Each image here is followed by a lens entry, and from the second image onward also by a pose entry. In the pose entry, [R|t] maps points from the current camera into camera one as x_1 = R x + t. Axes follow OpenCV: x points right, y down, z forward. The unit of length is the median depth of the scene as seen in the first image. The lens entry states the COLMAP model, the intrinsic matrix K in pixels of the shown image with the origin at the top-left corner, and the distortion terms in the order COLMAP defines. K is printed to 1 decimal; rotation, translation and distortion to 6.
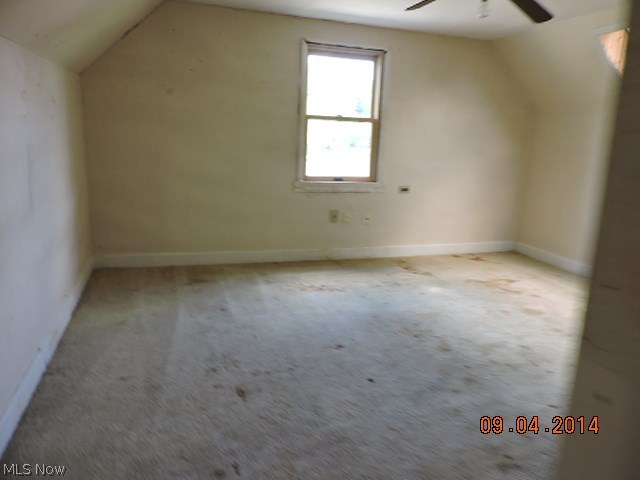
lens RADIAL K [[447.2, 0, 321.7], [0, 447.2, 240.0], [0, 0, 1]] dist [-0.028093, 0.001763]
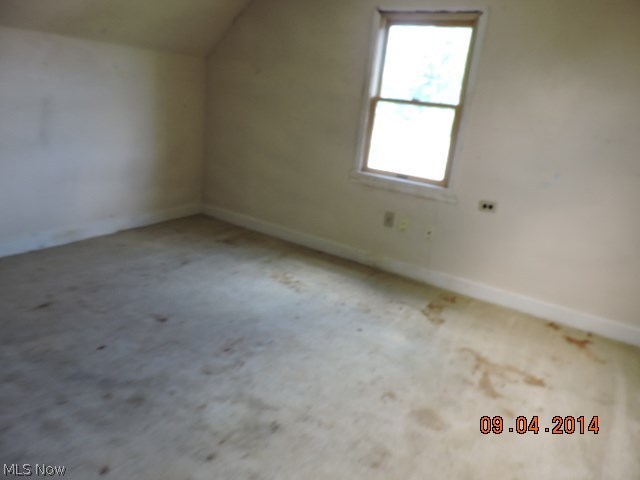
lens RADIAL K [[447.2, 0, 321.7], [0, 447.2, 240.0], [0, 0, 1]] dist [-0.028093, 0.001763]
pose [[0.648456, 0.247570, -0.719870, 0.640823], [-0.249271, 0.962561, 0.106491, -0.084338], [0.719283, 0.110388, 0.685891, 0.388750]]
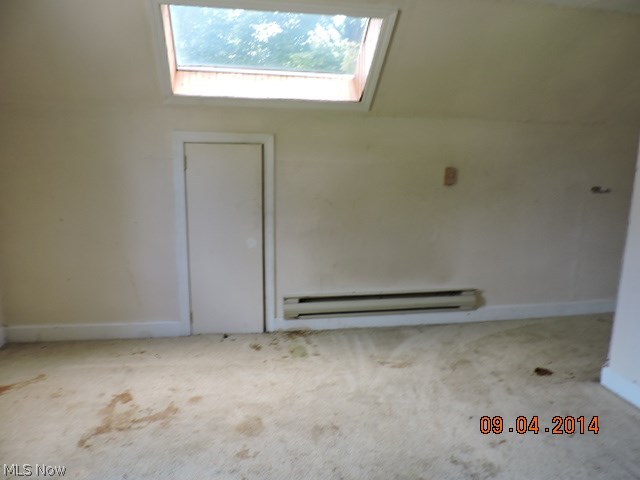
lens RADIAL K [[447.2, 0, 321.7], [0, 447.2, 240.0], [0, 0, 1]] dist [-0.028093, 0.001763]
pose [[0.114835, -0.207991, 0.971366, -0.083559], [0.198678, 0.962887, 0.182688, -0.174985], [-0.973314, 0.172011, 0.151897, 0.638388]]
